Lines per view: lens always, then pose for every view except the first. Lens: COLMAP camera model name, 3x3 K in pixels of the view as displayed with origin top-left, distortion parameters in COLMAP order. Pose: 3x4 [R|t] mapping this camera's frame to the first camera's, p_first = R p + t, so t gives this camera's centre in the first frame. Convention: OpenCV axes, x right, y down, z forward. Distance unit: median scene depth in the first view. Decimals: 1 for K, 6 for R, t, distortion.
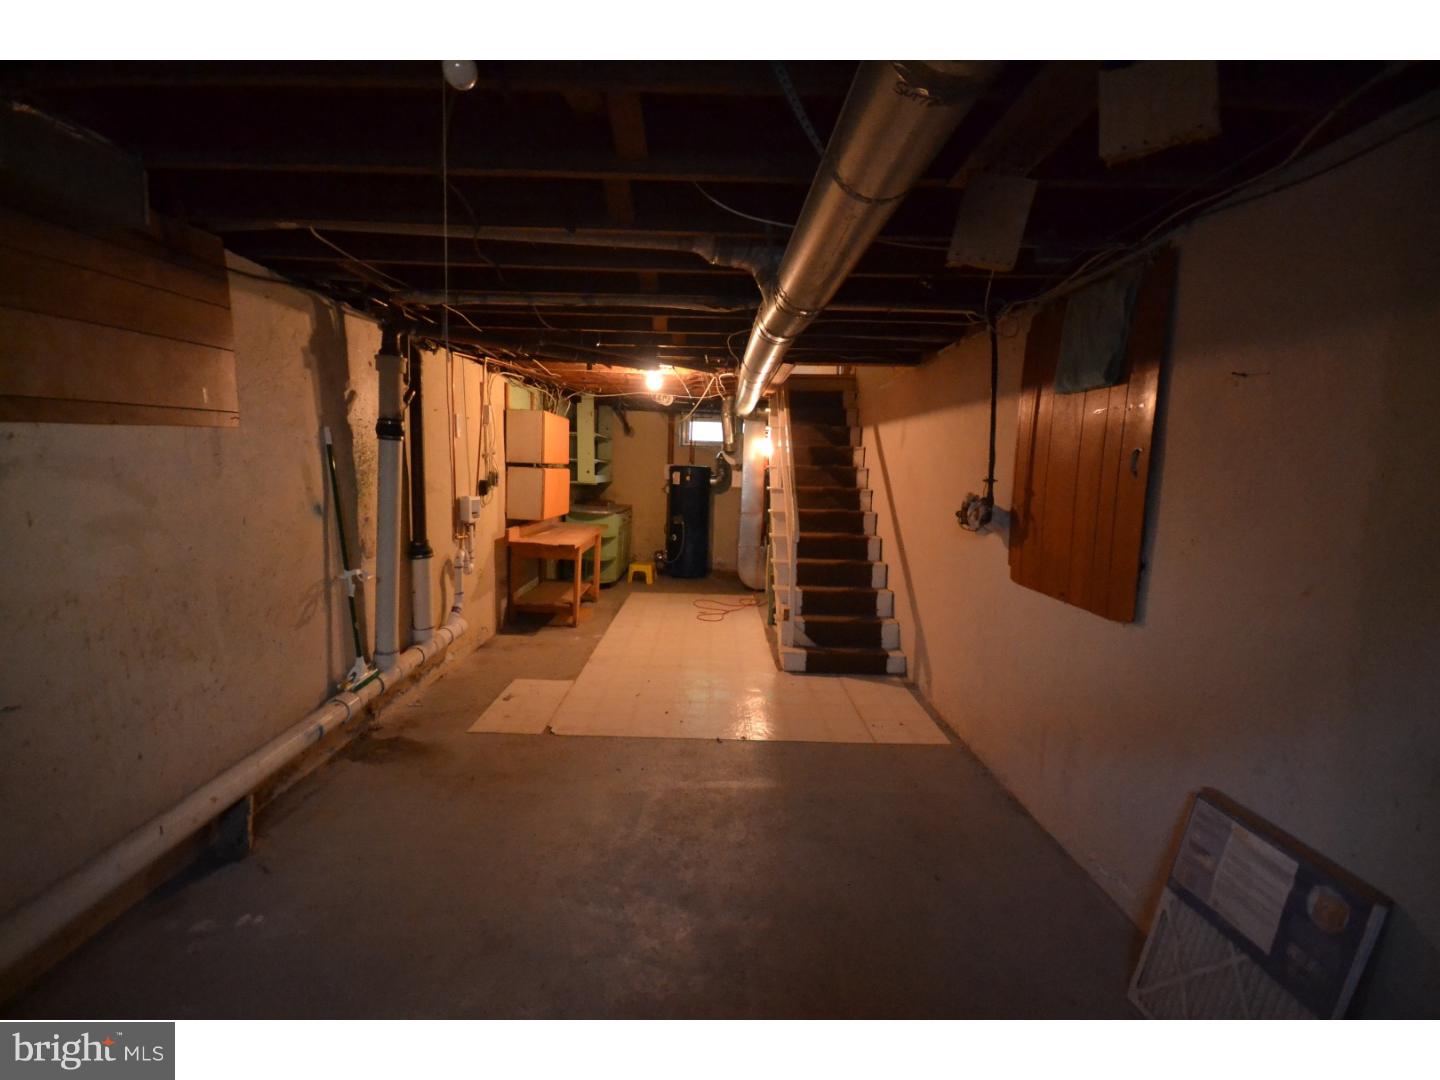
lens RADIAL K [[643.9, 0, 714.8], [0, 643.9, 545.3], [0, 0, 1]] dist [-0.002083, -0.000272]
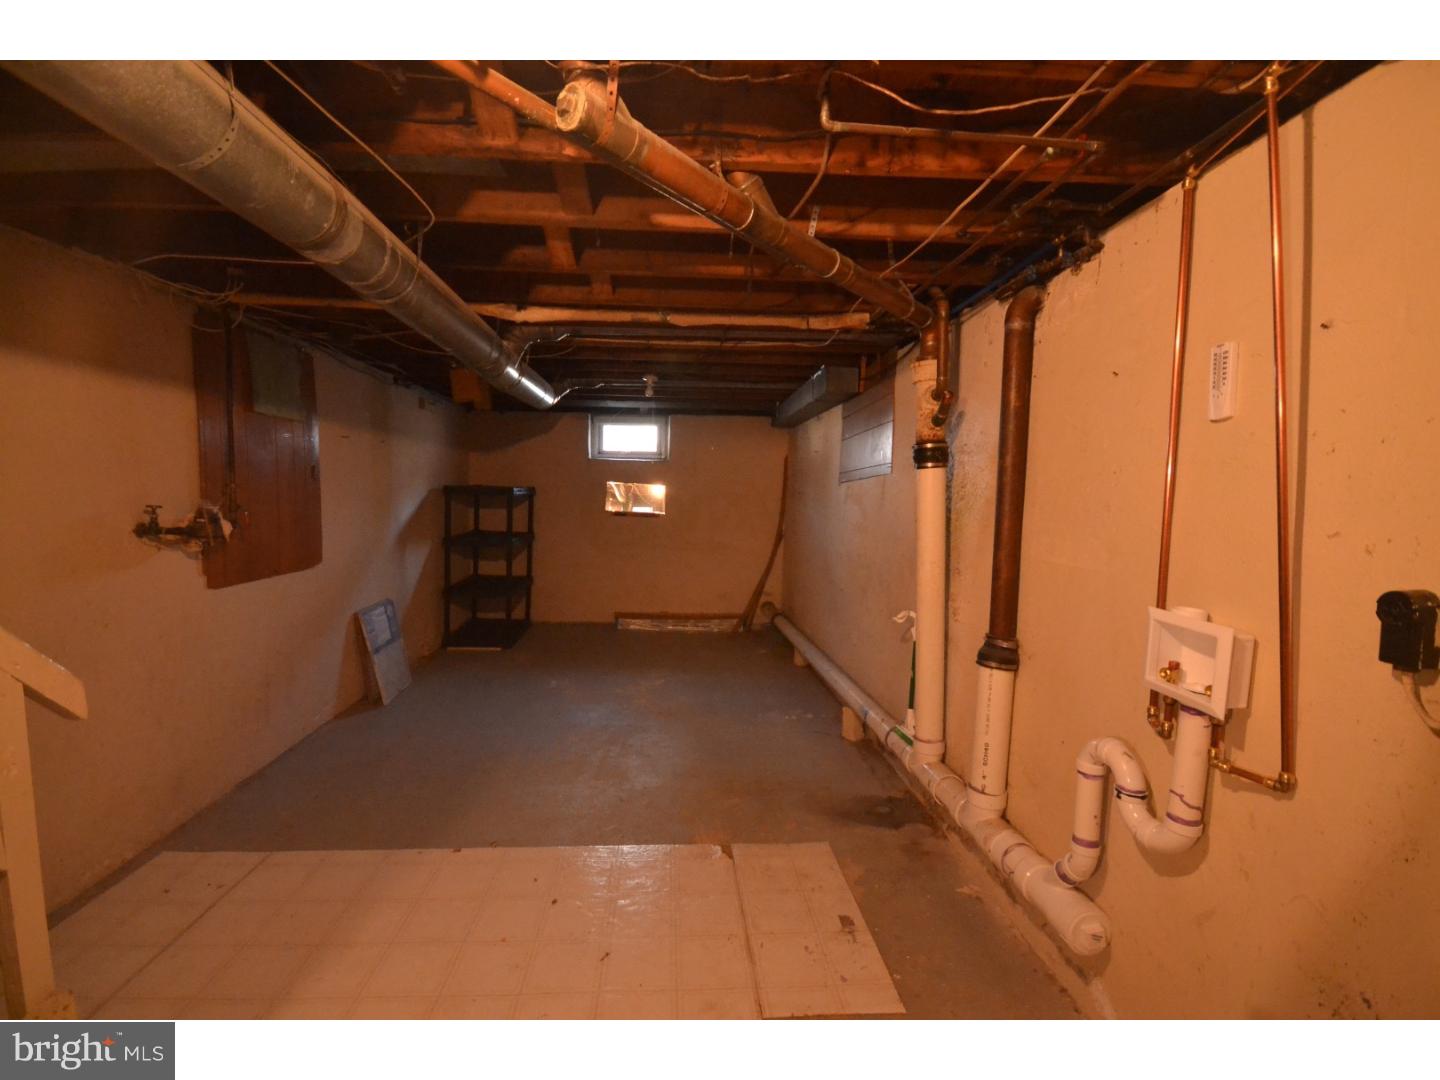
lens RADIAL K [[643.9, 0, 720.7], [0, 643.9, 540.5], [0, 0, 1]] dist [-0.002083, -0.000272]
pose [[-0.996093, -0.039707, -0.078881, -0.193738], [-0.054406, 0.979499, 0.193963, -0.217049], [0.069562, 0.197497, -0.977832, 1.768176]]
